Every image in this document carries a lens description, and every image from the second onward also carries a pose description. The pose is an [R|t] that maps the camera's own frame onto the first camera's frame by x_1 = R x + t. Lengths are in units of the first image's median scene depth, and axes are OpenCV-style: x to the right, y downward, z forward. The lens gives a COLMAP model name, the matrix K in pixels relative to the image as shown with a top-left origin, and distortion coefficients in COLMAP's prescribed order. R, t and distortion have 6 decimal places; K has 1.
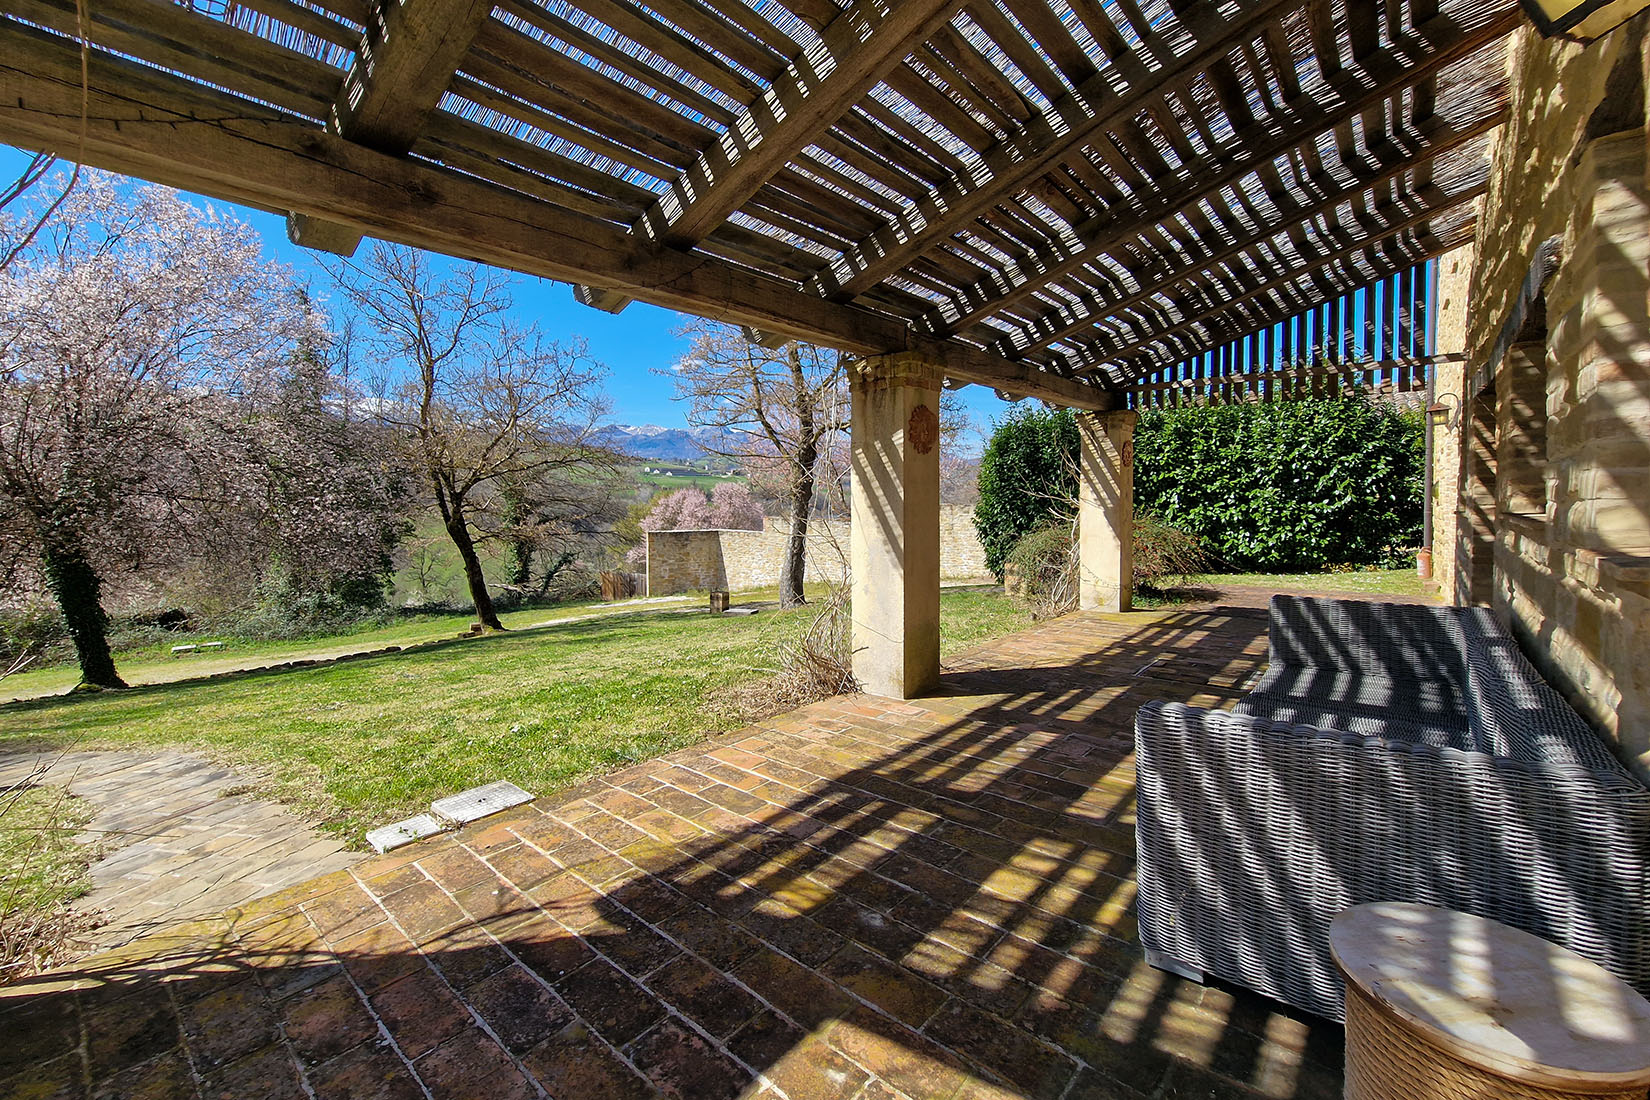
lens RADIAL K [[683.9, 0, 822.3], [0, 683.9, 546.7], [0, 0, 1]] dist [-0.002999, 0.000195]
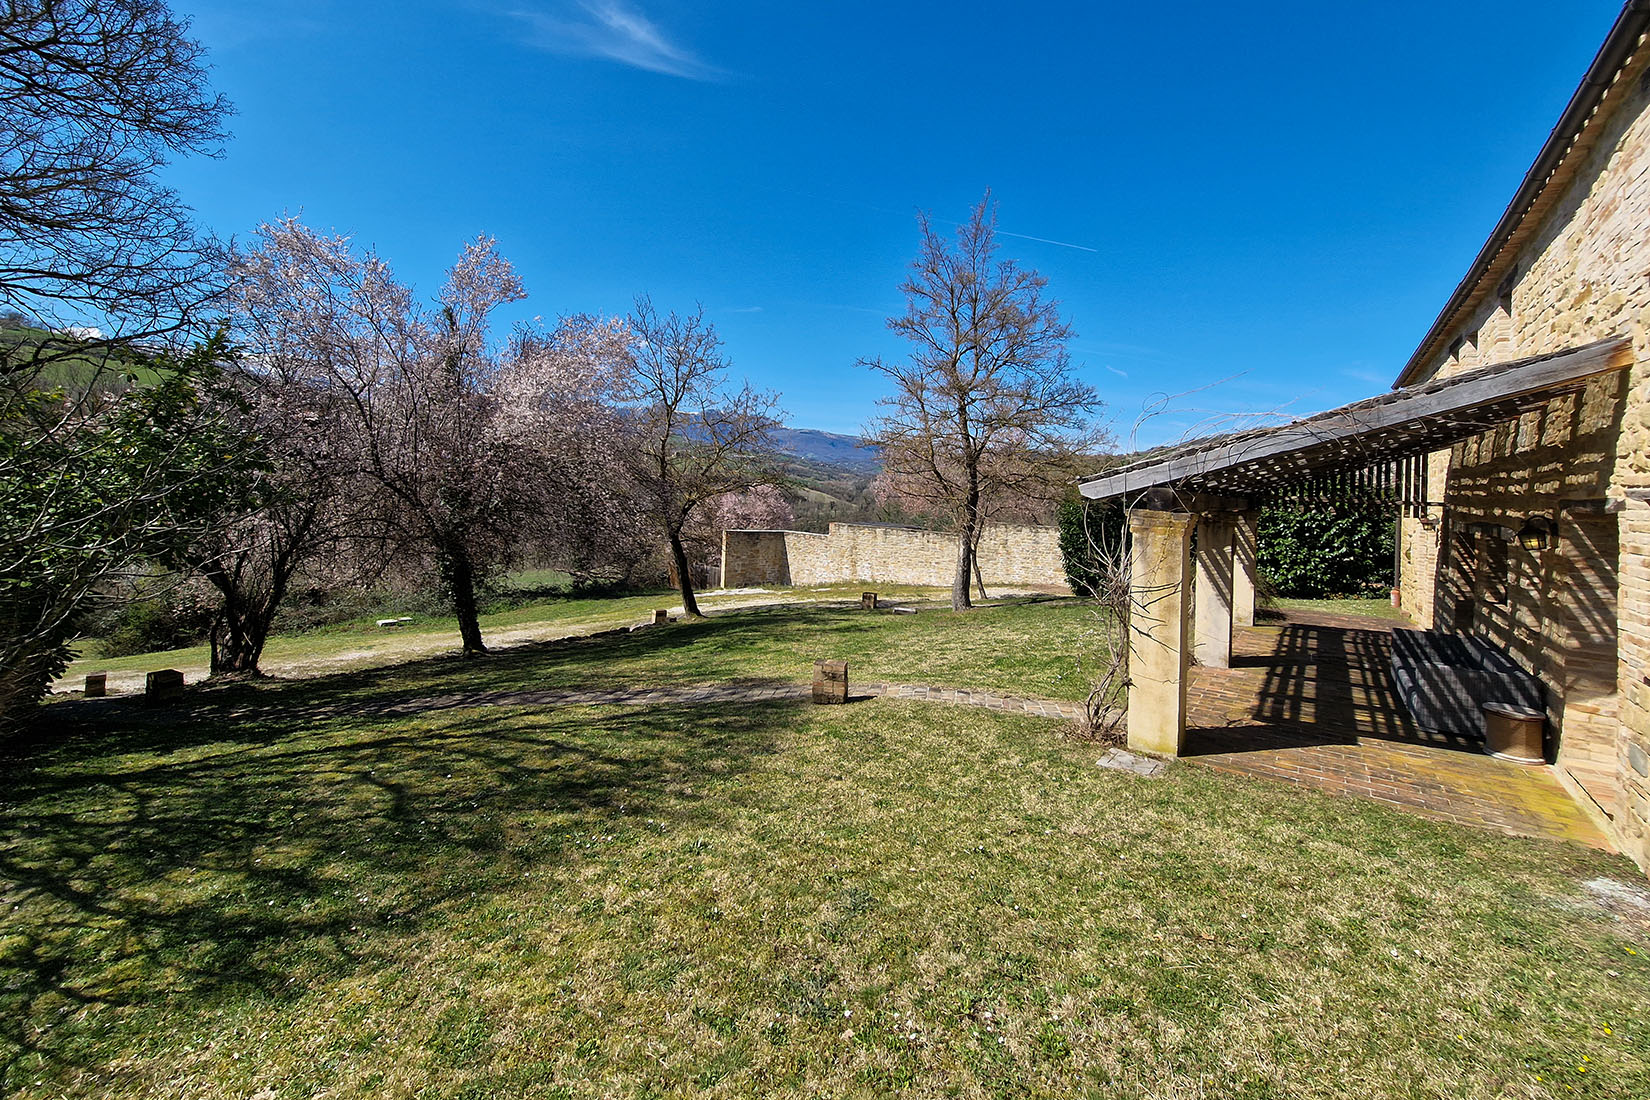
lens RADIAL K [[683.9, 0, 824.0], [0, 683.9, 499.9], [0, 0, 1]] dist [-0.002999, 0.000195]
pose [[0.995490, 0.049073, 0.081188, -0.468814], [-0.044828, 0.997571, -0.053310, -0.048084], [-0.083606, 0.049430, 0.995272, -0.377600]]
